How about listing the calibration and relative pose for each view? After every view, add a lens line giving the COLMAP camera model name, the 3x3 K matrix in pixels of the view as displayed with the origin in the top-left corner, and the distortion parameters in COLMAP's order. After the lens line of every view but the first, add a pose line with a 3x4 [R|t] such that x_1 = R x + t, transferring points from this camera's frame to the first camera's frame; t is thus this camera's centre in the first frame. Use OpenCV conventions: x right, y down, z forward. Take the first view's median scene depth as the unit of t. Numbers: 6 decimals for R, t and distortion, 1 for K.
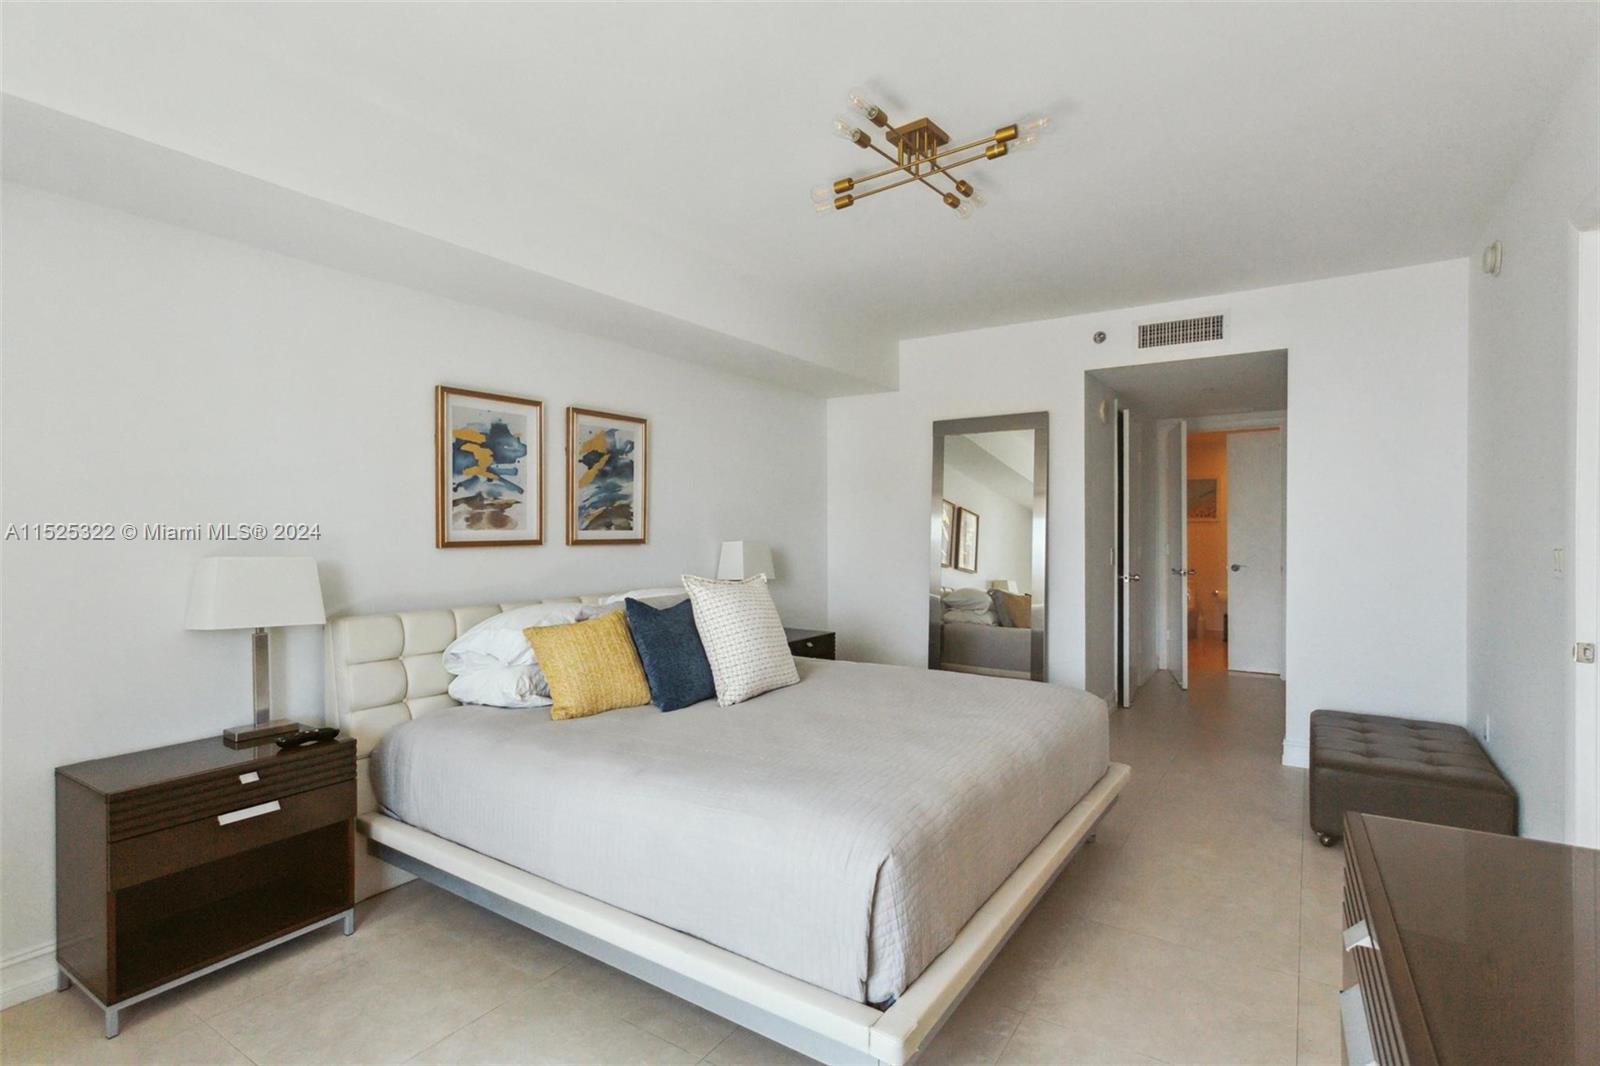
lens RADIAL K [[770.9, 0, 806.0], [0, 770.9, 532.3], [0, 0, 1]] dist [0.006889, 0.000323]
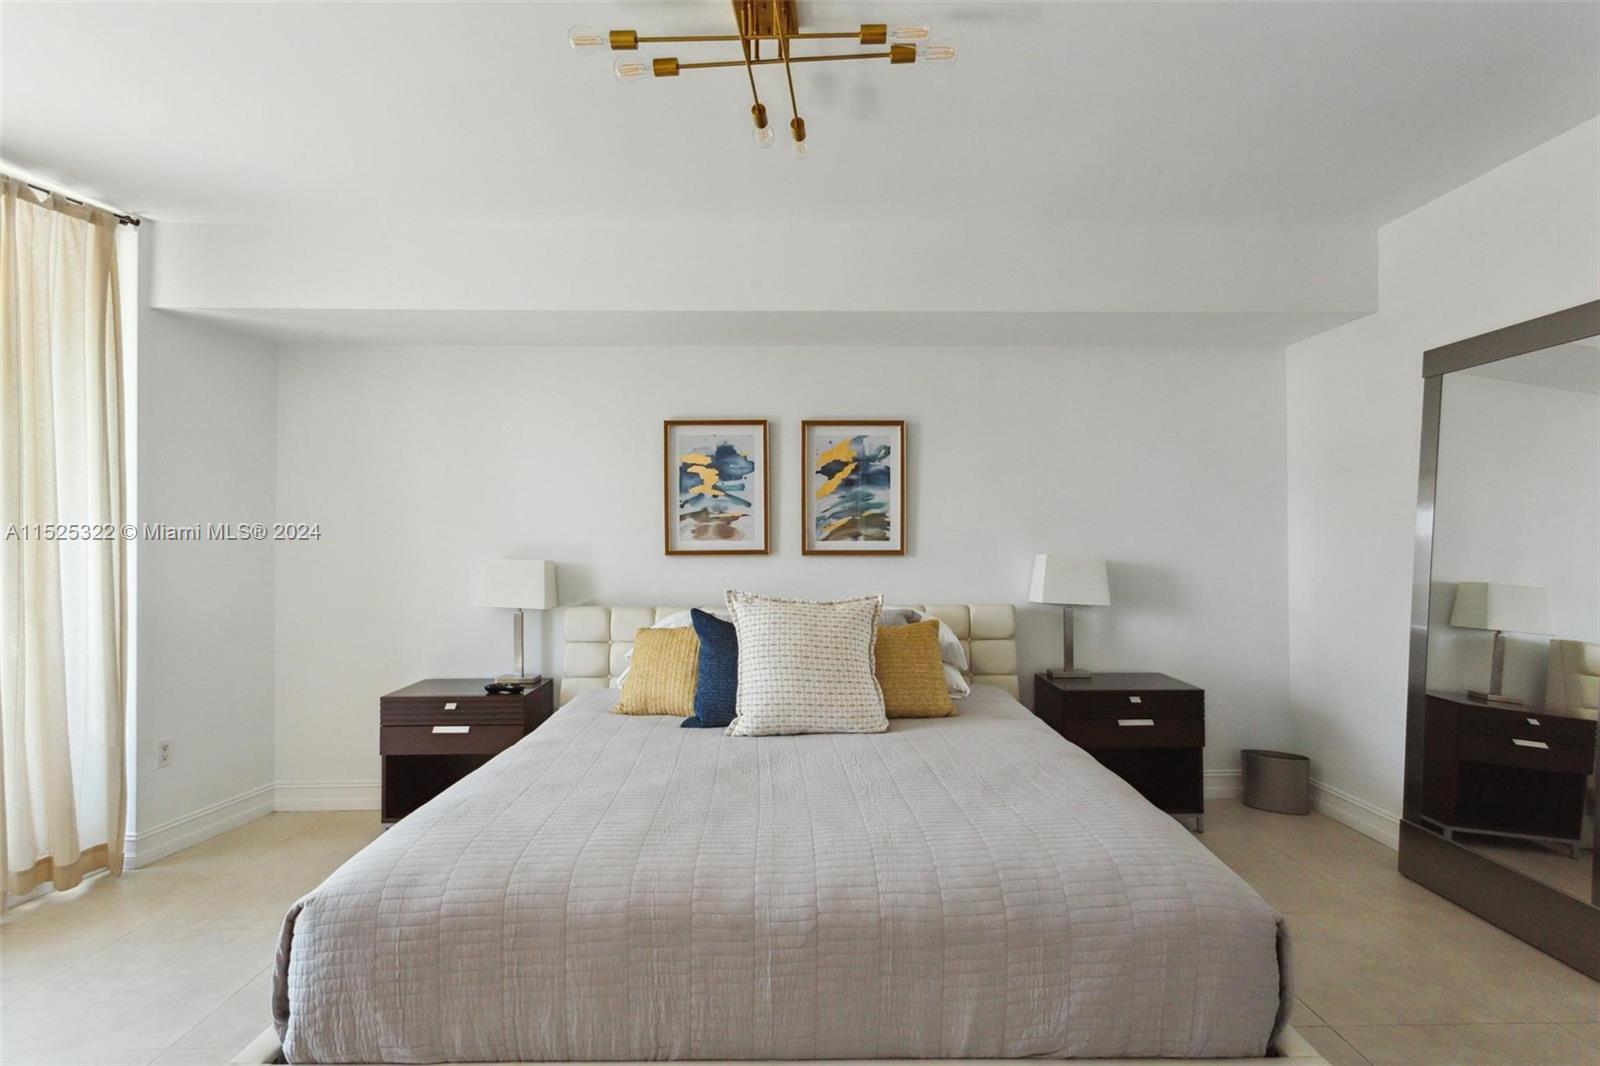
lens RADIAL K [[770.9, 0, 766.3], [0, 770.9, 532.0], [0, 0, 1]] dist [0.006889, 0.000323]
pose [[0.568328, -0.001083, -0.822802, 0.543126], [-0.002453, 0.999992, -0.003011, -0.012054], [0.822799, 0.003729, 0.568321, 0.406462]]
